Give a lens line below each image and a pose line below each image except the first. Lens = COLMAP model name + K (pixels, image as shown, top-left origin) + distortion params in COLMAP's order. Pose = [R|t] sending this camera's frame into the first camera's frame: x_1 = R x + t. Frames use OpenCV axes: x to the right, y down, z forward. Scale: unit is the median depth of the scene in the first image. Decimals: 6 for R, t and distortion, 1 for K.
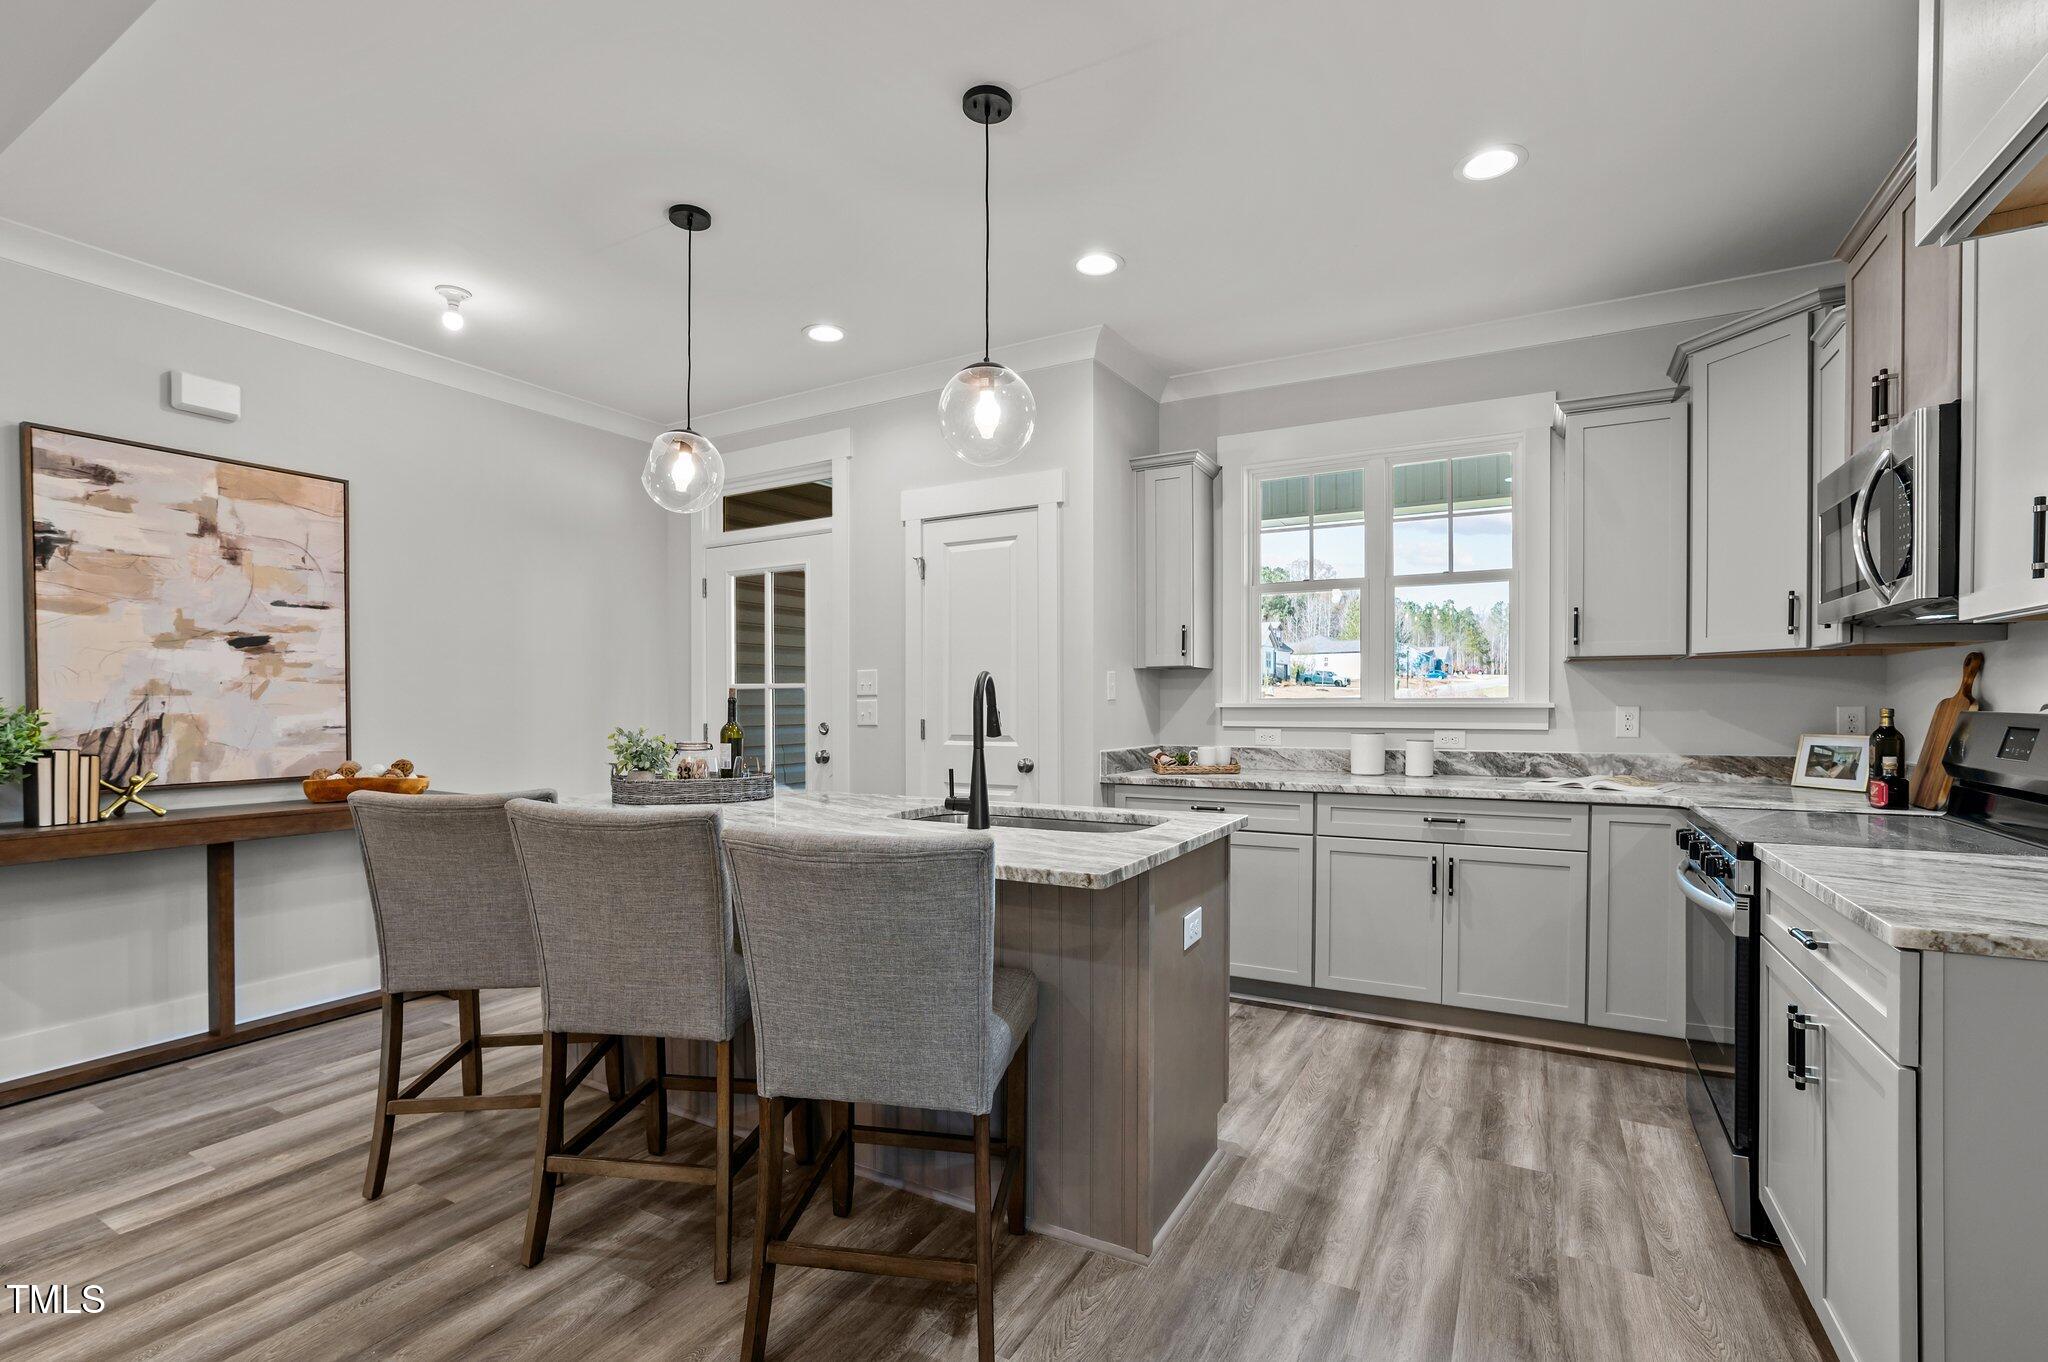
lens RADIAL K [[910.4, 0, 1025.7], [0, 910.4, 731.5], [0, 0, 1]] dist [-0.033150, 0.009726]
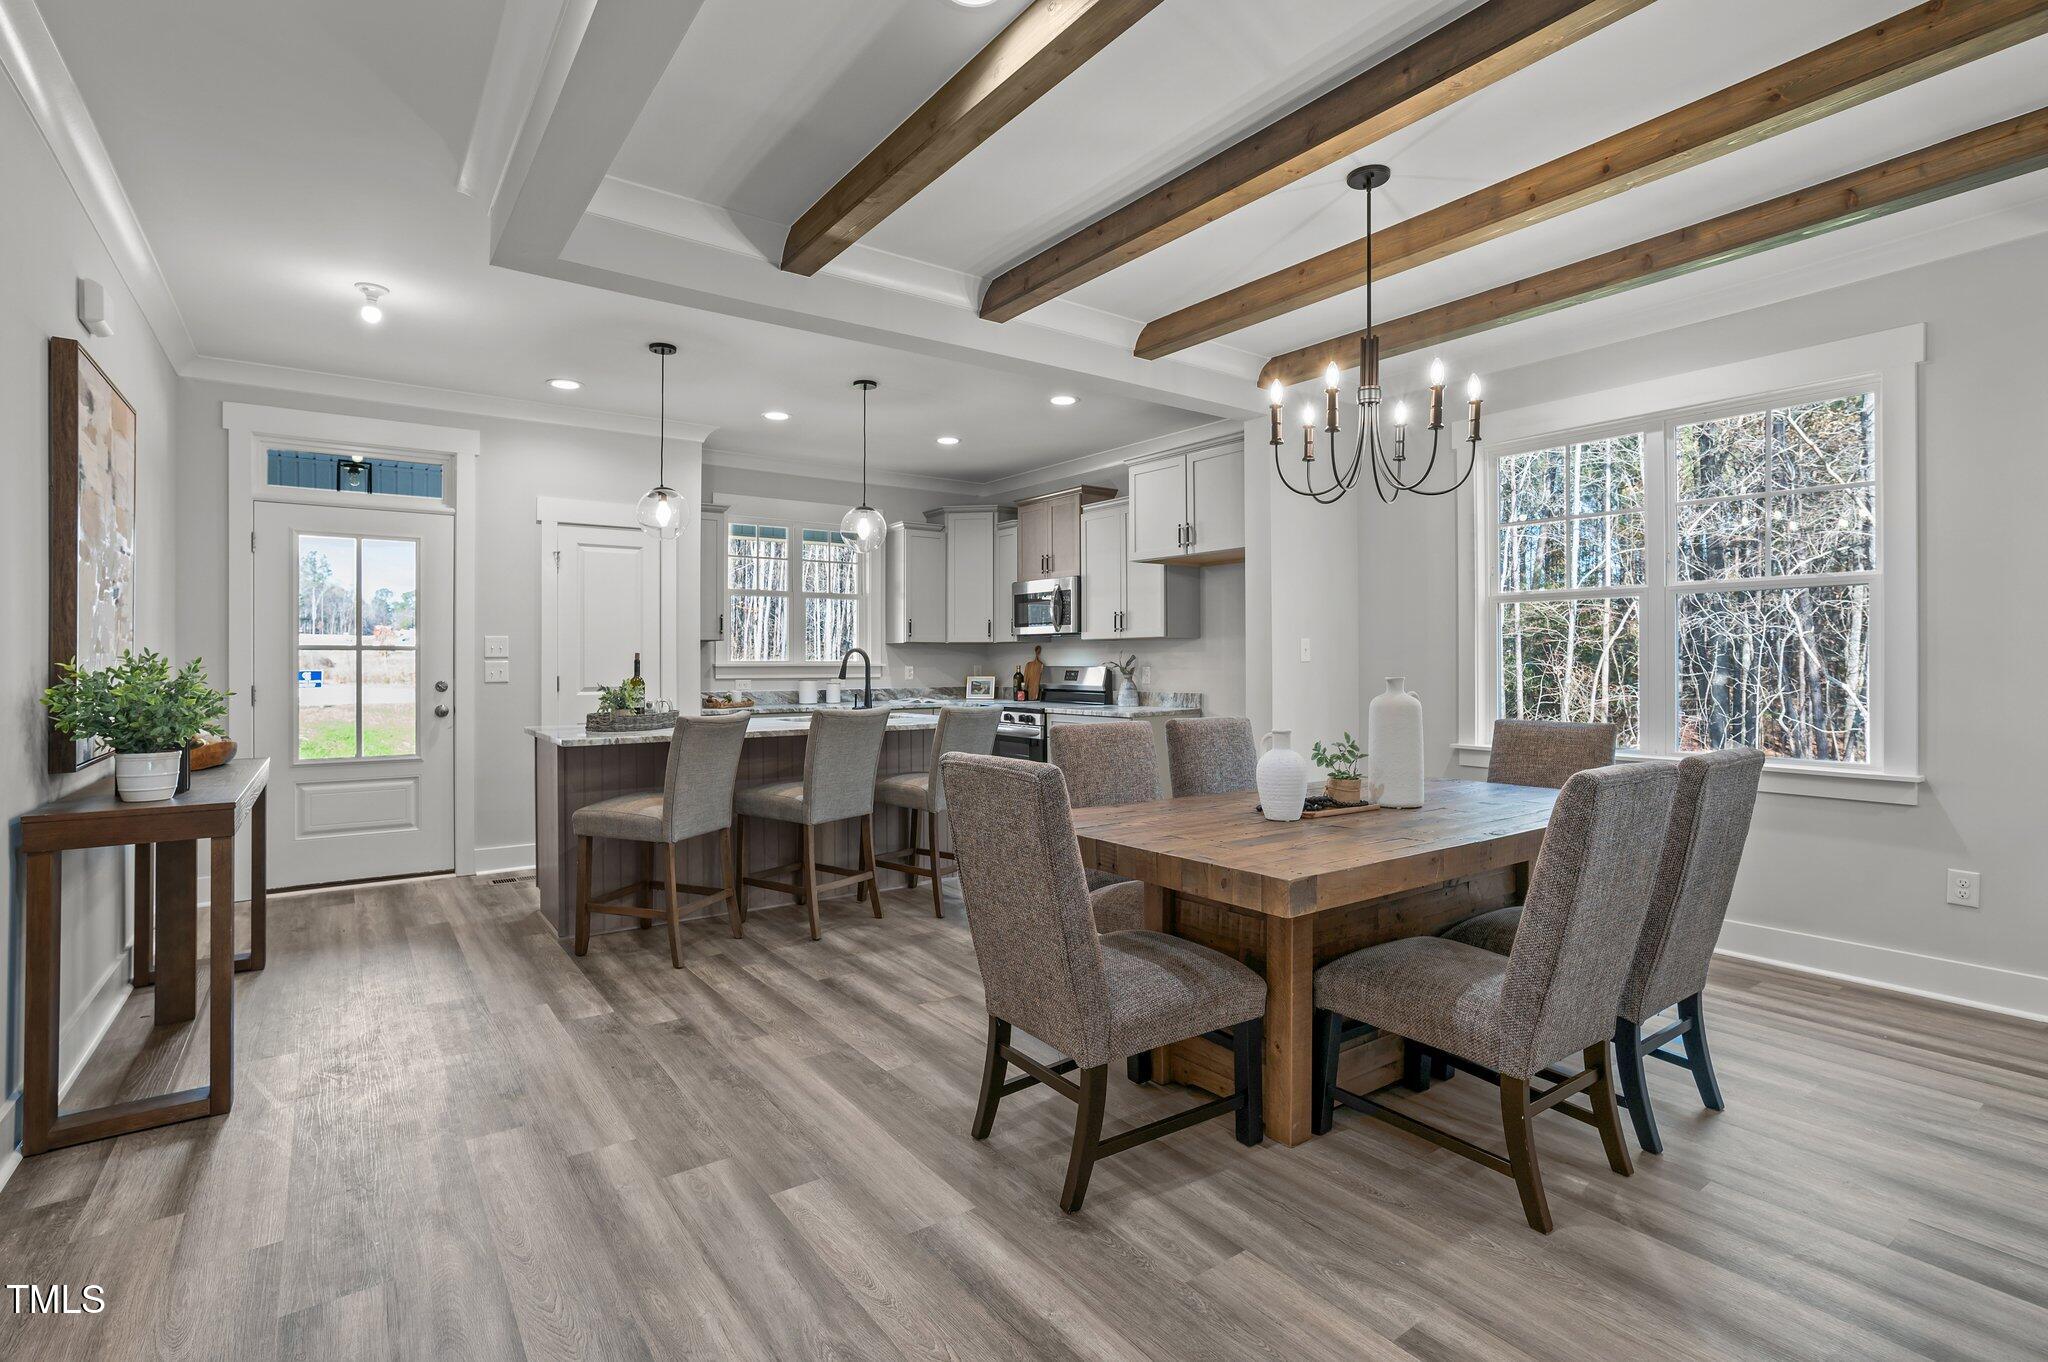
lens RADIAL K [[973.4, 0, 1006.0], [0, 973.4, 665.3], [0, 0, 1]] dist [-0.020659, 0.006482]
pose [[0.432746, 0.000108, 0.901516, -1.401080], [0.031448, 0.999390, -0.015215, 0.015233], [-0.900967, 0.034935, 0.432479, -0.210677]]
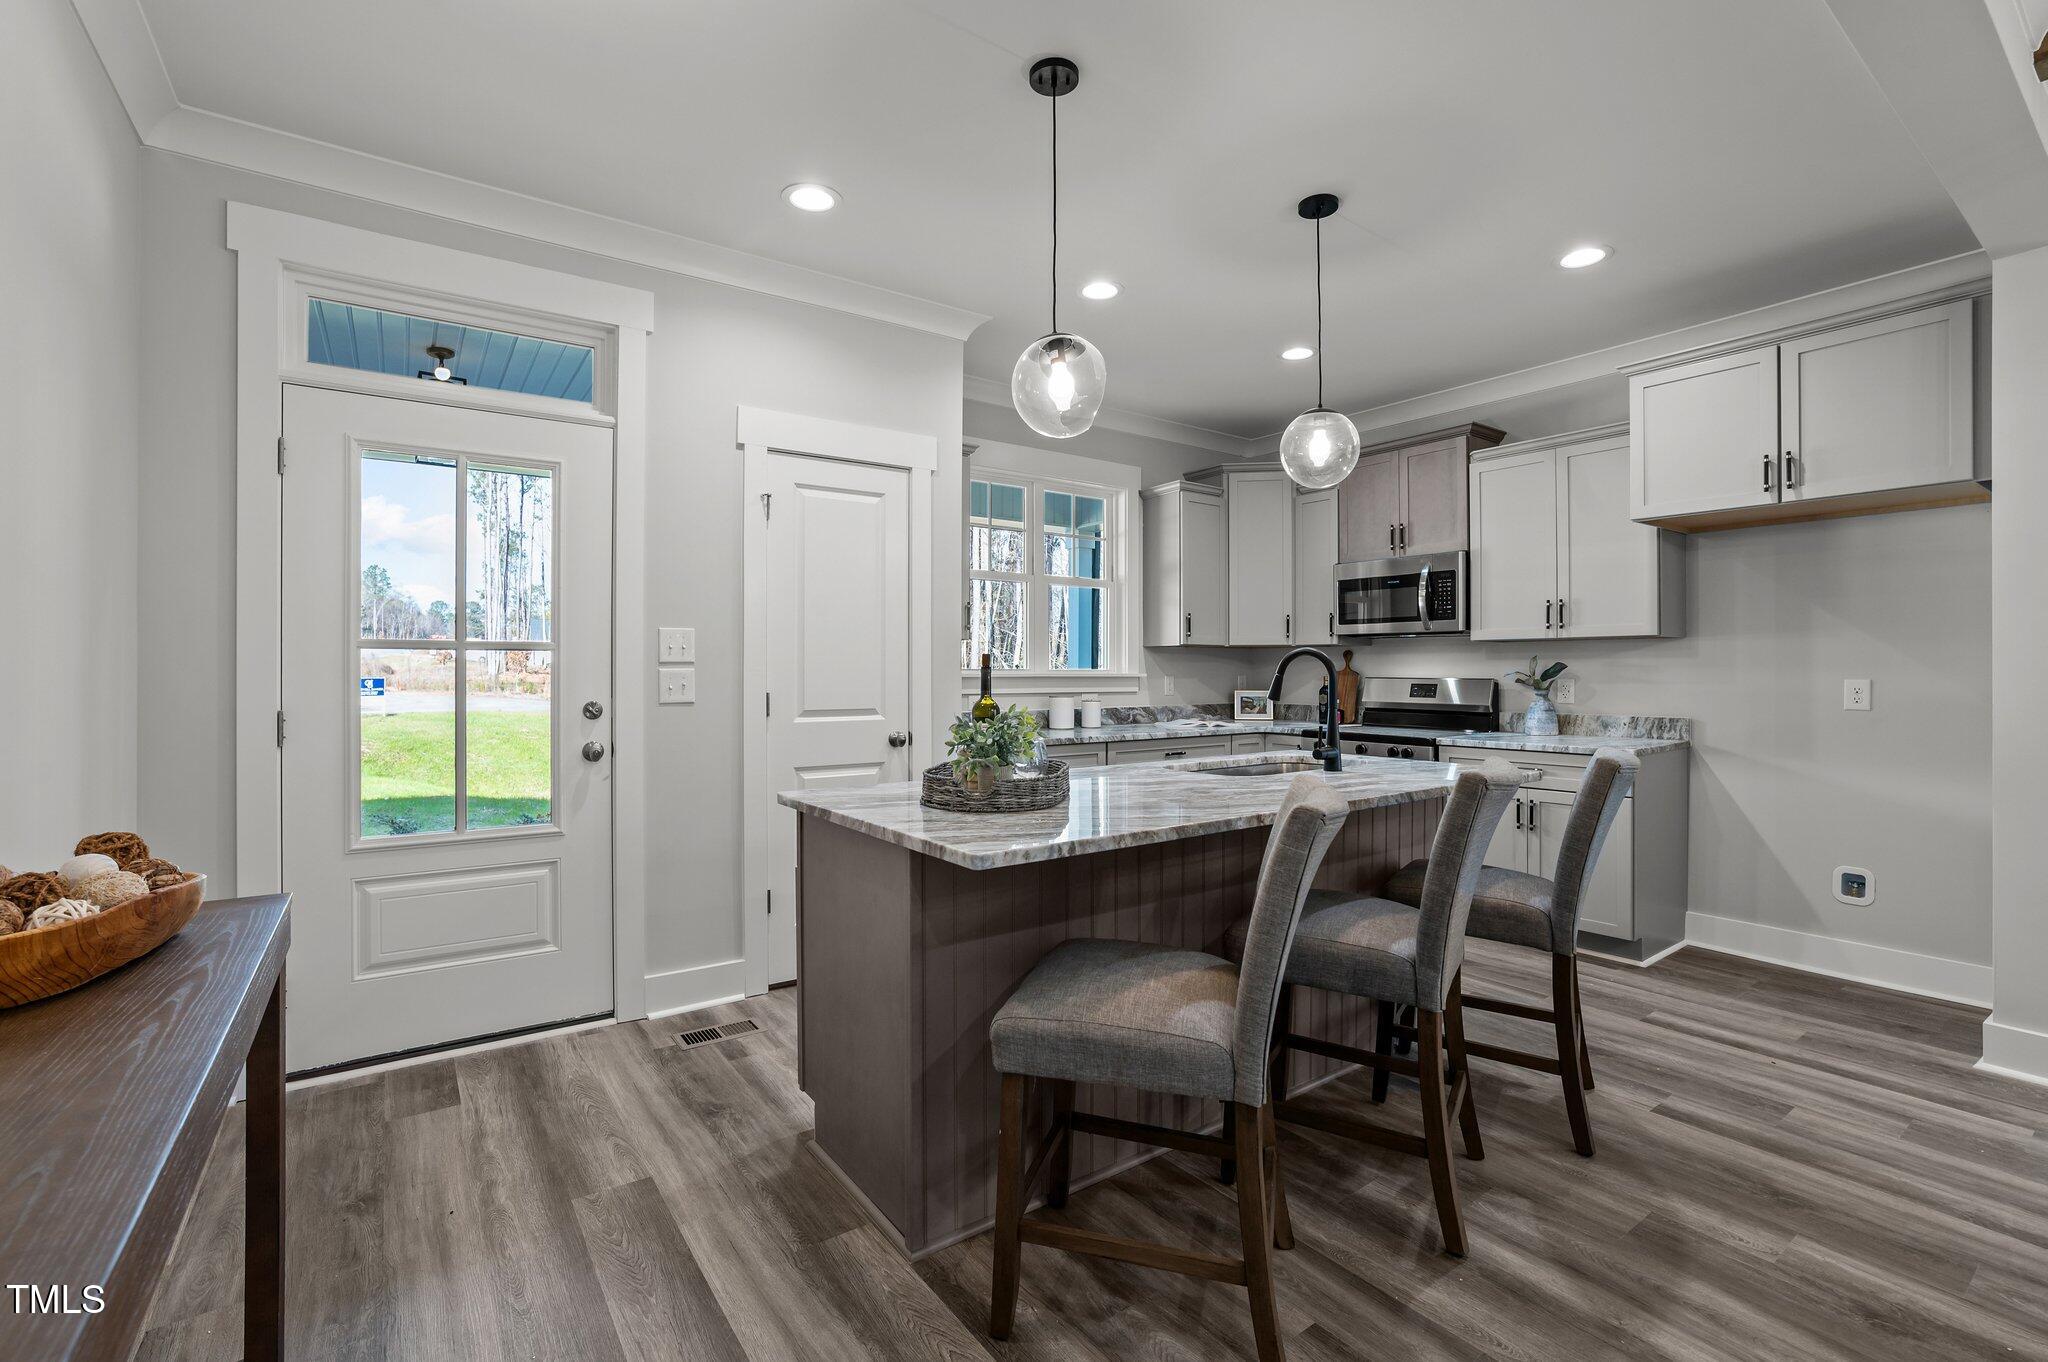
lens RADIAL K [[910.4, 0, 1012.0], [0, 910.4, 674.5], [0, 0, 1]] dist [-0.033150, 0.009726]
pose [[0.436841, 0.000686, 0.899539, -0.971913], [0.029014, 0.999469, -0.014852, -0.015303], [-0.899071, 0.032587, 0.436589, 0.591186]]
